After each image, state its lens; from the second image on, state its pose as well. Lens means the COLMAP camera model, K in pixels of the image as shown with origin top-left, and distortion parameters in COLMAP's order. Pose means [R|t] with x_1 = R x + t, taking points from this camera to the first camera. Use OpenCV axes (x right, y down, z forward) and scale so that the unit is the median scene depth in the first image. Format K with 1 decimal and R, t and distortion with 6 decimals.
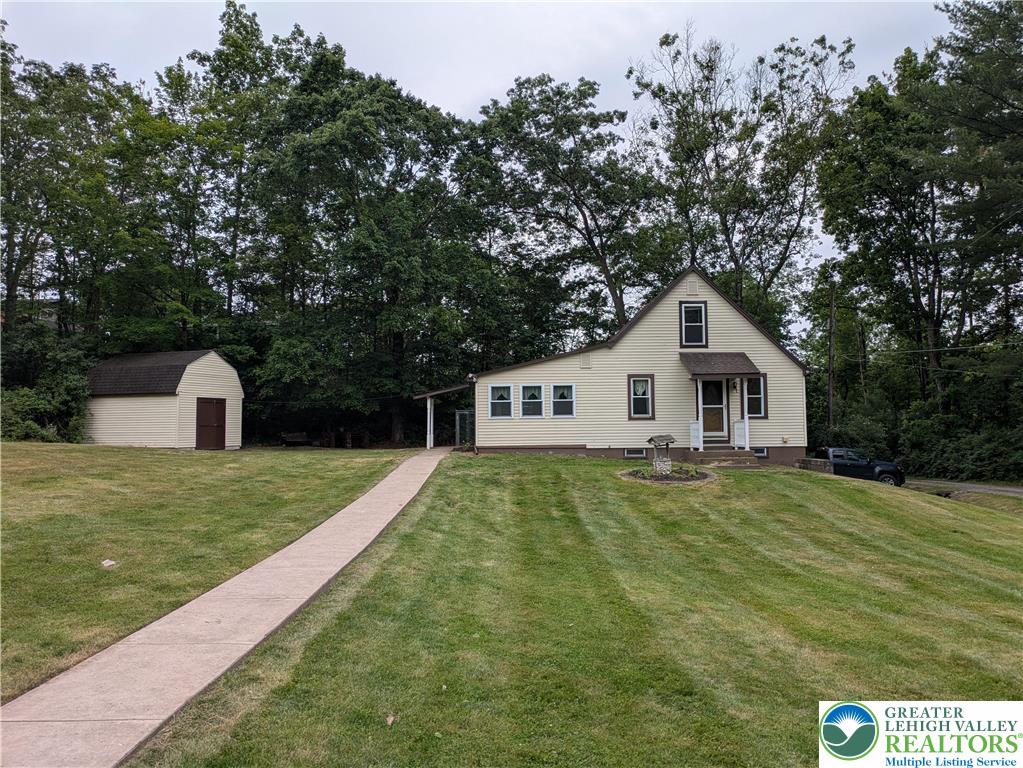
lens RADIAL K [[747.0, 0, 516.6], [0, 747.0, 383.8], [0, 0, 1]] dist [0.038012, -0.029827]
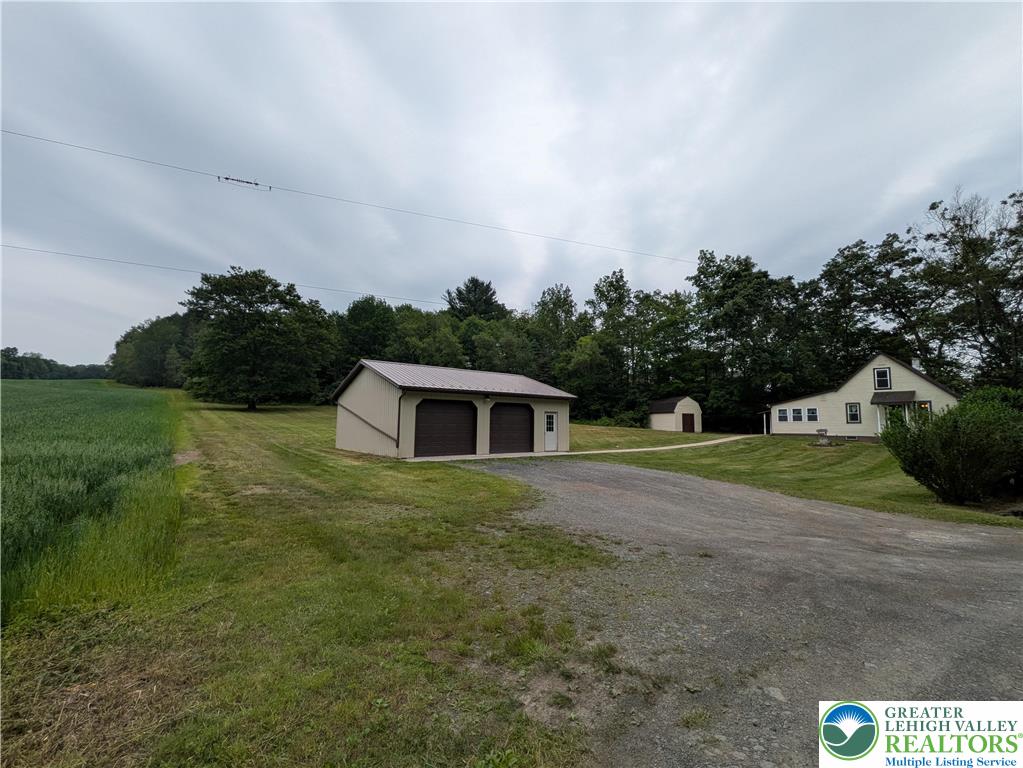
lens RADIAL K [[423.9, 0, 511.5], [0, 423.9, 389.5], [0, 0, 1]] dist [-0.008968, 0.001570]
pose [[0.604130, -0.051469, -0.795222, 0.452297], [0.032467, 0.998673, -0.039971, -0.028913], [0.796224, -0.001671, 0.604999, -0.465707]]
